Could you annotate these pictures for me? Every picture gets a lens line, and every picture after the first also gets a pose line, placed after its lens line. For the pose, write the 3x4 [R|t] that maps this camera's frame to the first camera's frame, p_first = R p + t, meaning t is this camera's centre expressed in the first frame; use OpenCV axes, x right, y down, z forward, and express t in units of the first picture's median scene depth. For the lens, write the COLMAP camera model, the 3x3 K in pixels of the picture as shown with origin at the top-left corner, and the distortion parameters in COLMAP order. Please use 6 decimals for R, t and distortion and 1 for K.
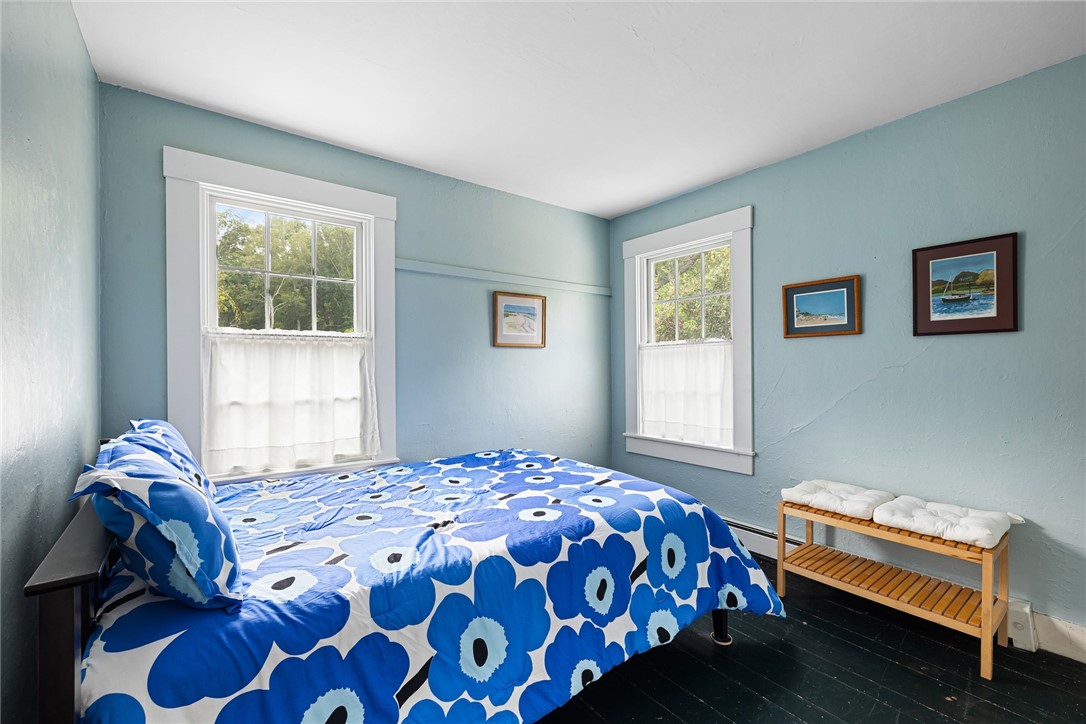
lens RADIAL K [[462.5, 0, 541.6], [0, 462.5, 363.2], [0, 0, 1]] dist [-0.000903, -0.000101]
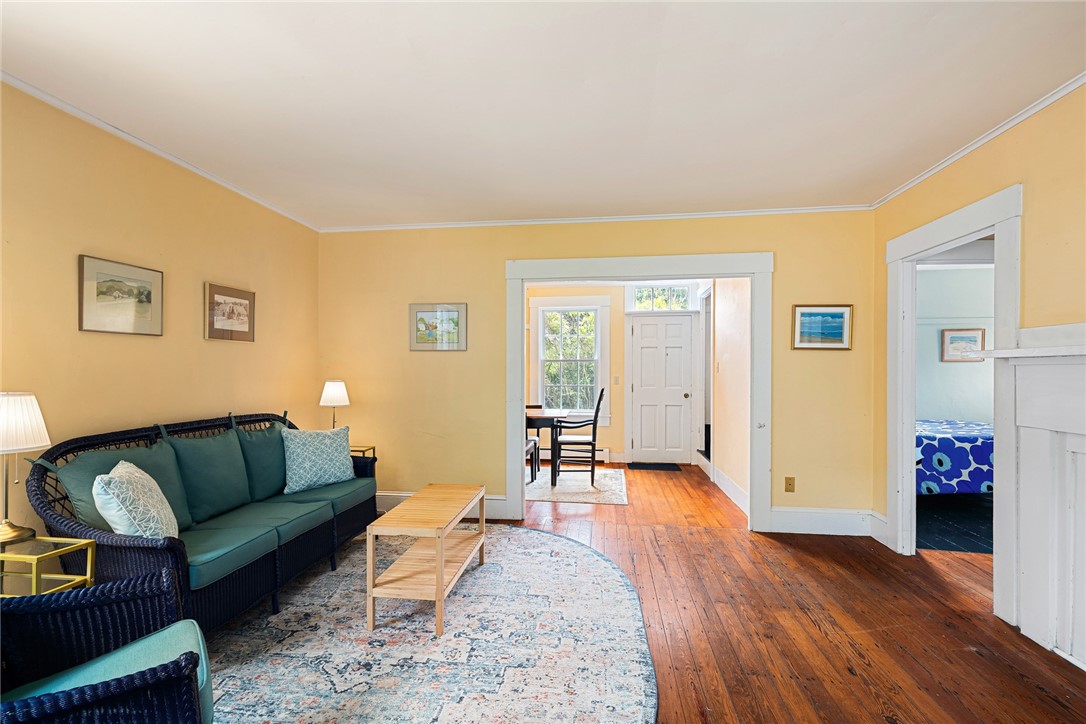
lens RADIAL K [[462.5, 0, 541.3], [0, 462.5, 365.3], [0, 0, 1]] dist [-0.000903, -0.000101]
pose [[0.699019, 0.012158, -0.714999, 0.196870], [-0.012514, 0.999910, 0.004769, -0.033067], [0.714993, 0.005614, 0.699109, -2.928860]]
